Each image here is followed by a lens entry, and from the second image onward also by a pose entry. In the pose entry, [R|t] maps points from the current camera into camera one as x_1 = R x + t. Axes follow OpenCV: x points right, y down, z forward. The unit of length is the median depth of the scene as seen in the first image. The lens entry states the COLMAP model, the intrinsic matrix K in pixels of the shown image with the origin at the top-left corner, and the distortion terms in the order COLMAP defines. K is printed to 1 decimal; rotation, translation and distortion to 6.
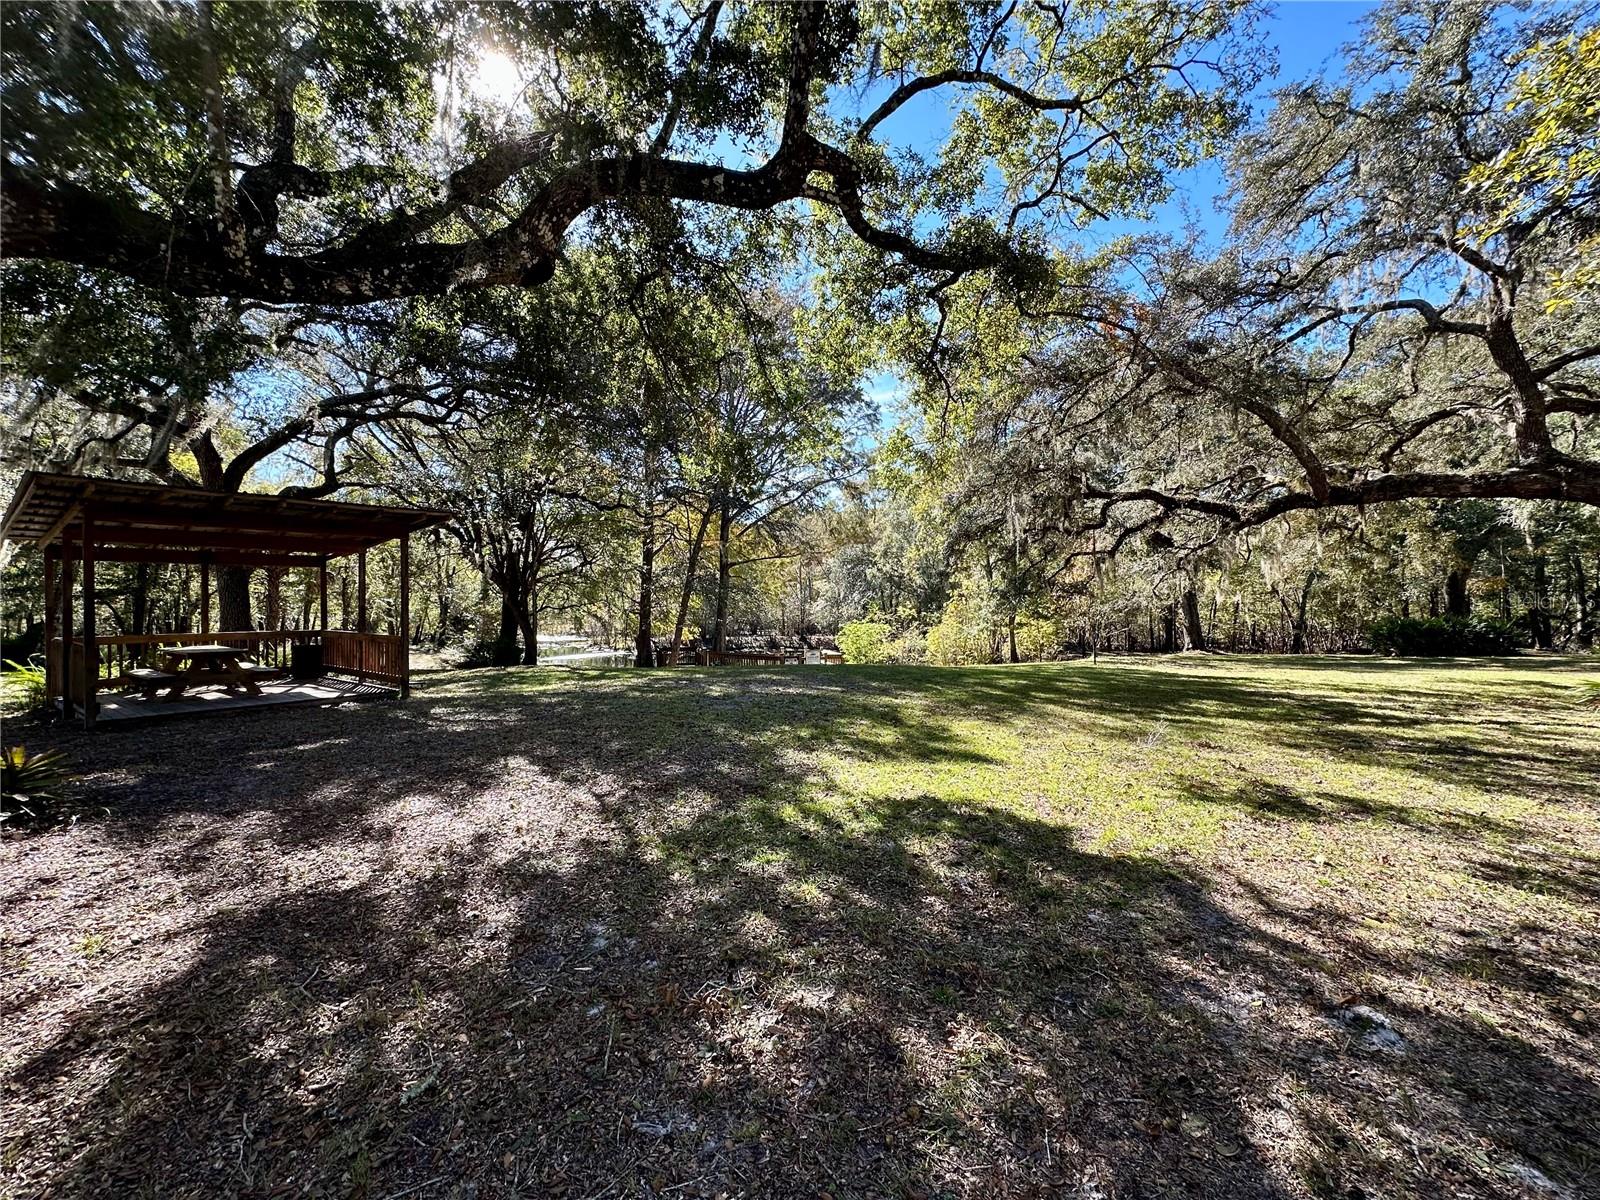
lens RADIAL K [[645.6, 0, 802.3], [0, 645.6, 610.3], [0, 0, 1]] dist [-0.000168, -0.000059]
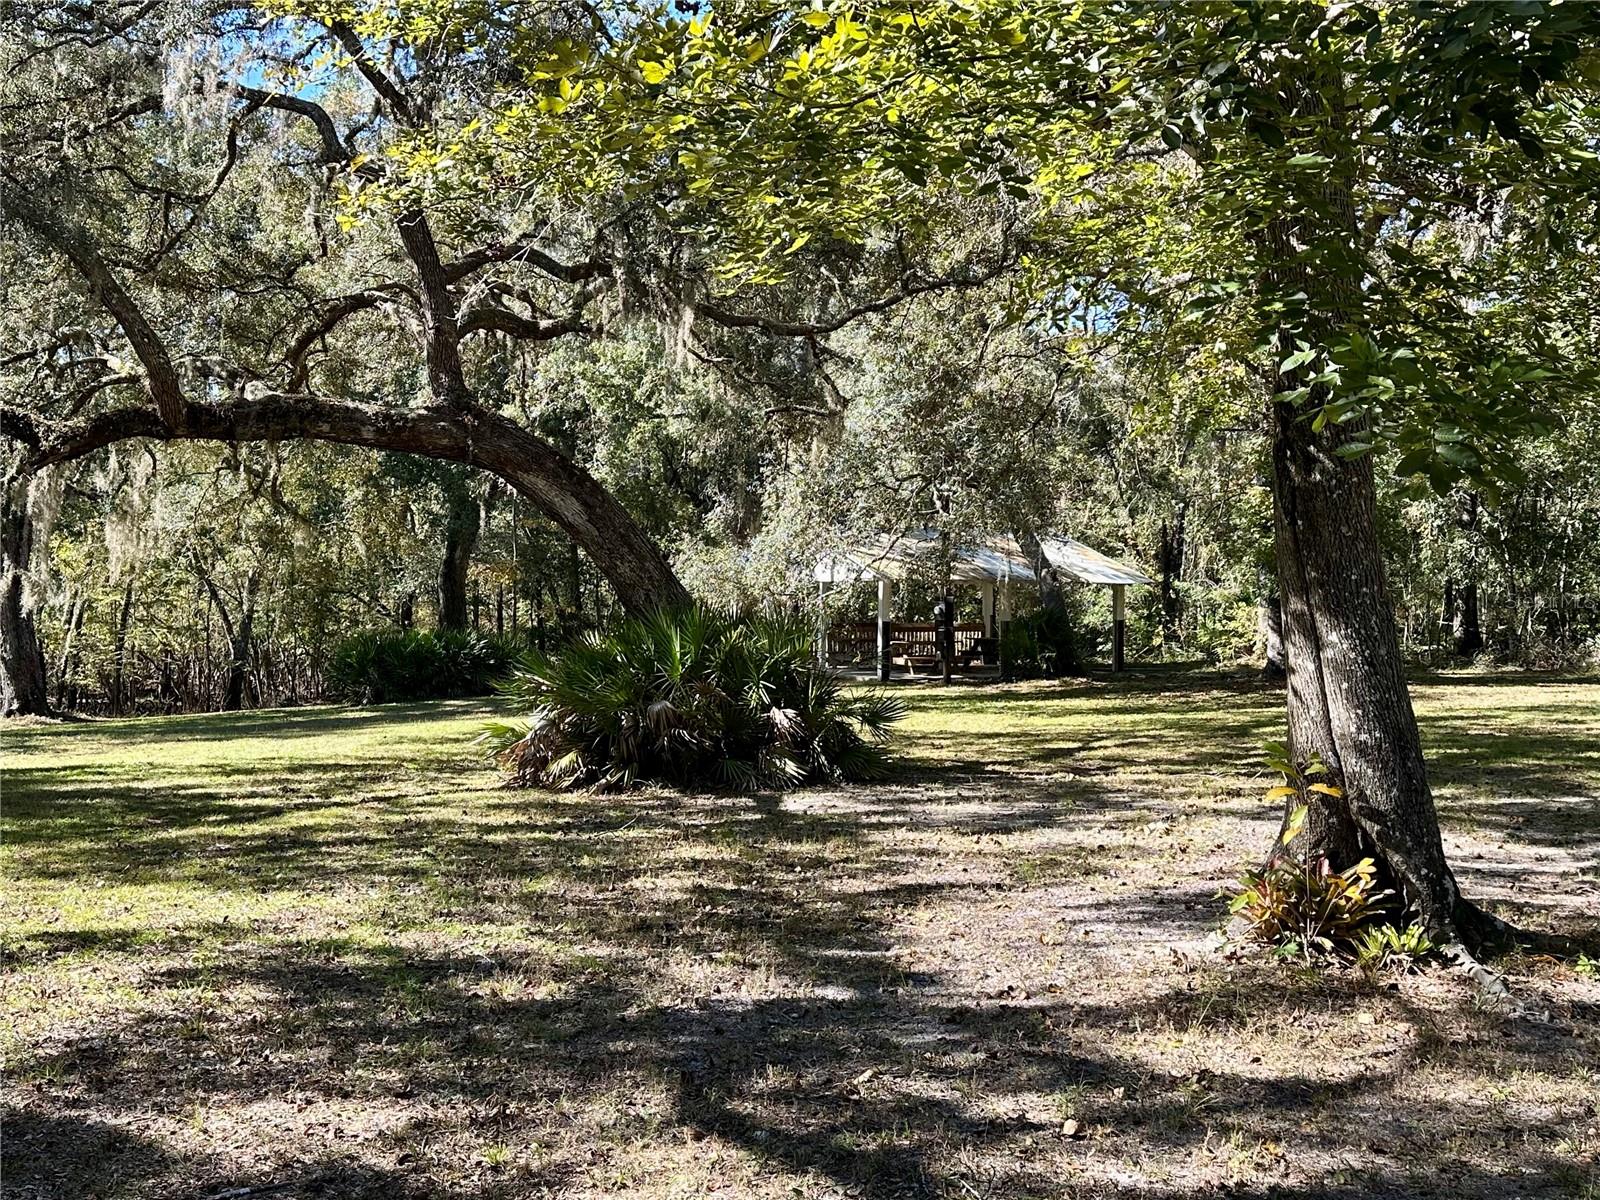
lens RADIAL K [[1596.0, 0, 800.0], [0, 1596.0, 600.0], [0, 0, 1]] dist [0.042685, -0.002092]
pose [[0.550416, 0.001992, 0.834888, -0.032158], [0.009170, 0.999922, -0.008431, -0.006984], [-0.834840, 0.012297, 0.550355, -0.160171]]
